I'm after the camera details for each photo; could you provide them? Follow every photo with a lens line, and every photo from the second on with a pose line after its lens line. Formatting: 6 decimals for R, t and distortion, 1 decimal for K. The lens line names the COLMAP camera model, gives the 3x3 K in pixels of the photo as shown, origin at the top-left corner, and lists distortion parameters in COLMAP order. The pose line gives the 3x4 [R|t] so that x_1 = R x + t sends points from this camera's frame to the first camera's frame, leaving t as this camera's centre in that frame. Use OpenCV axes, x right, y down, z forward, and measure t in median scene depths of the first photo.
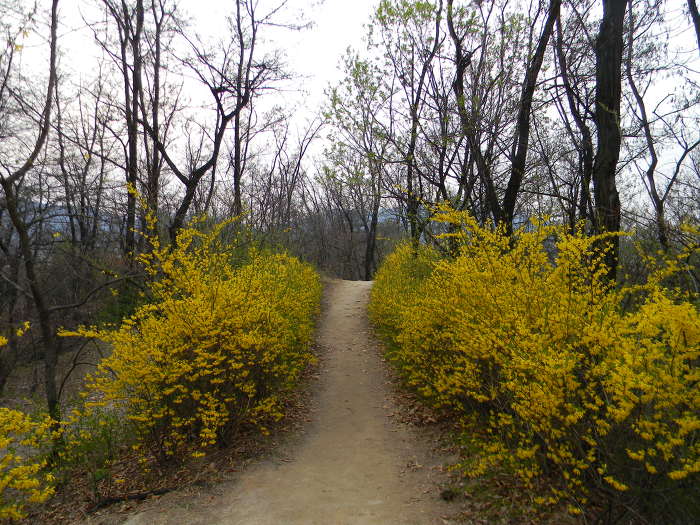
lens RADIAL K [[571.5, 0, 350.0], [0, 571.5, 262.5], [0, 0, 1]] dist [-0.005572, -0.004001]
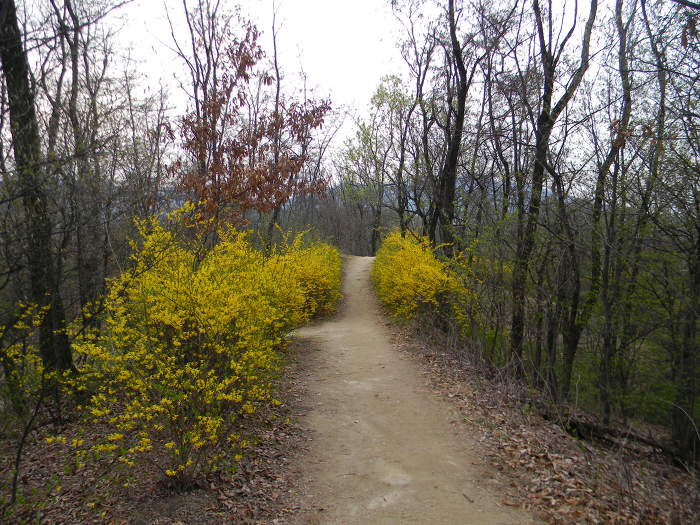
lens RADIAL K [[571.5, 0, 350.0], [0, 571.5, 262.5], [0, 0, 1]] dist [-0.005572, -0.004001]
pose [[0.999789, -0.003999, -0.020153, 0.003466], [0.004959, 0.998844, 0.047810, -0.022303], [0.019939, -0.047900, 0.998653, -0.448471]]
